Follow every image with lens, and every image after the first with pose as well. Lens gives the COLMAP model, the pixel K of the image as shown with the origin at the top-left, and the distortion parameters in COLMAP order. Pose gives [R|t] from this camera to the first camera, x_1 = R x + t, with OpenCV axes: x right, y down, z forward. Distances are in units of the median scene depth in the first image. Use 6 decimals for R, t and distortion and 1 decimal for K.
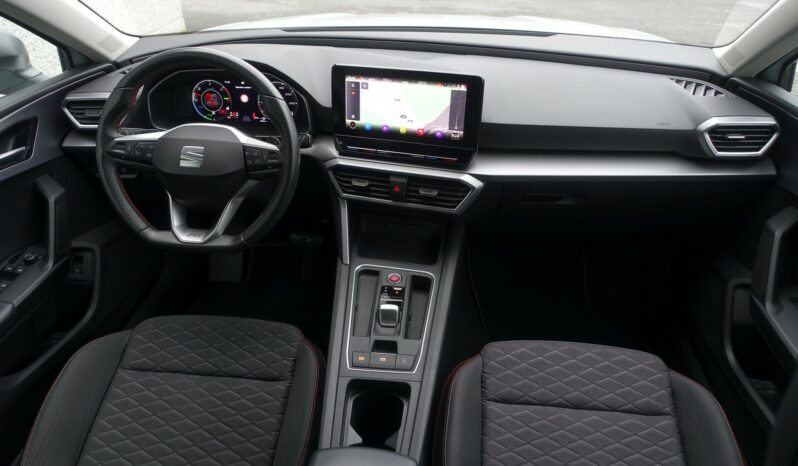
lens RADIAL K [[543.7, 0, 399.1], [0, 543.7, 232.5], [0, 0, 1]] dist [0.003394, -0.016953]
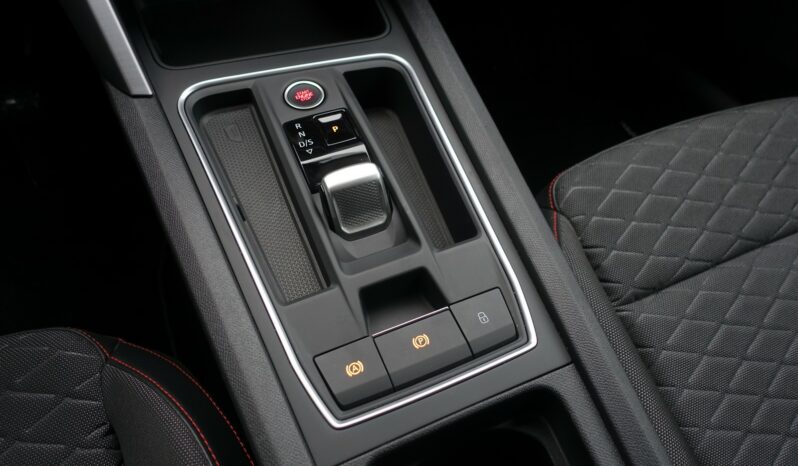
lens RADIAL K [[543.7, 0, 402.3], [0, 543.7, 230.4], [0, 0, 1]] dist [0.003394, -0.016953]
pose [[0.870892, -0.360919, 0.333593, -0.108117], [0.249767, 0.909593, 0.332050, 0.066893], [-0.423277, -0.205859, 0.882303, 0.683555]]
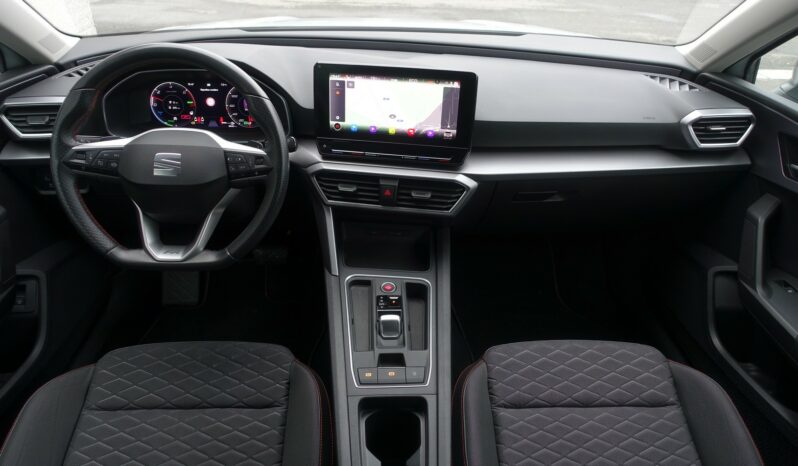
lens RADIAL K [[543.7, 0, 399.9], [0, 543.7, 233.6], [0, 0, 1]] dist [0.003394, -0.016953]
pose [[0.989381, -0.049796, 0.136551, -0.120258], [0.052207, 0.998536, -0.014127, 0.005923], [-0.135647, 0.021106, 0.990532, 0.060016]]
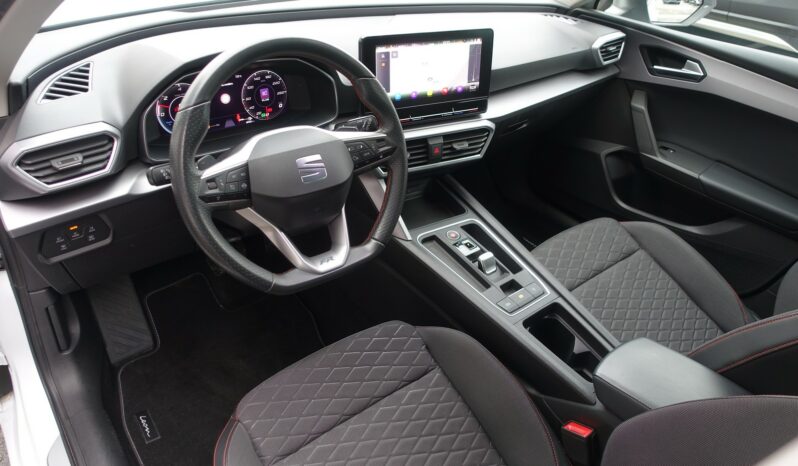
lens RADIAL K [[543.7, 0, 399.5], [0, 543.7, 234.1], [0, 0, 1]] dist [0.003394, -0.016953]
pose [[0.712230, -0.350564, 0.608140, -0.755203], [0.313679, 0.933998, 0.171037, -0.135015], [-0.627961, 0.068943, 0.775185, 0.270281]]
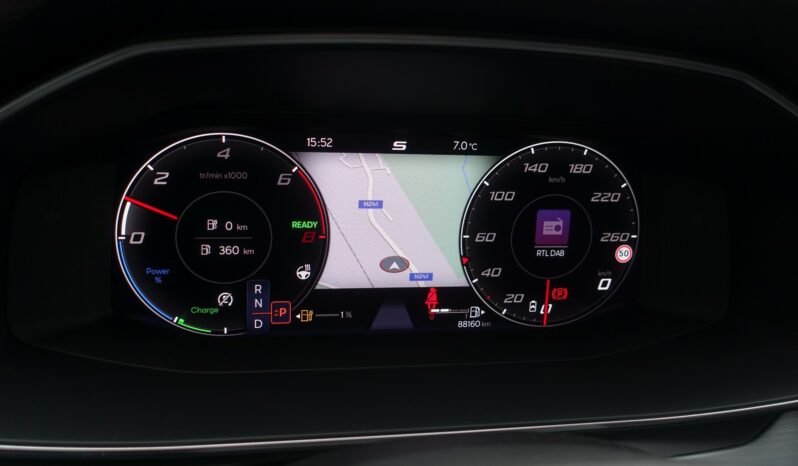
lens RADIAL K [[781.2, 0, 397.2], [0, 781.2, 228.1], [0, 0, 1]] dist [-0.029099, 0.000000]
pose [[0.952107, -0.030300, 0.304260, -0.428405], [0.097359, 0.973329, -0.207731, -0.211173], [-0.289850, 0.227405, 0.929663, 0.839426]]
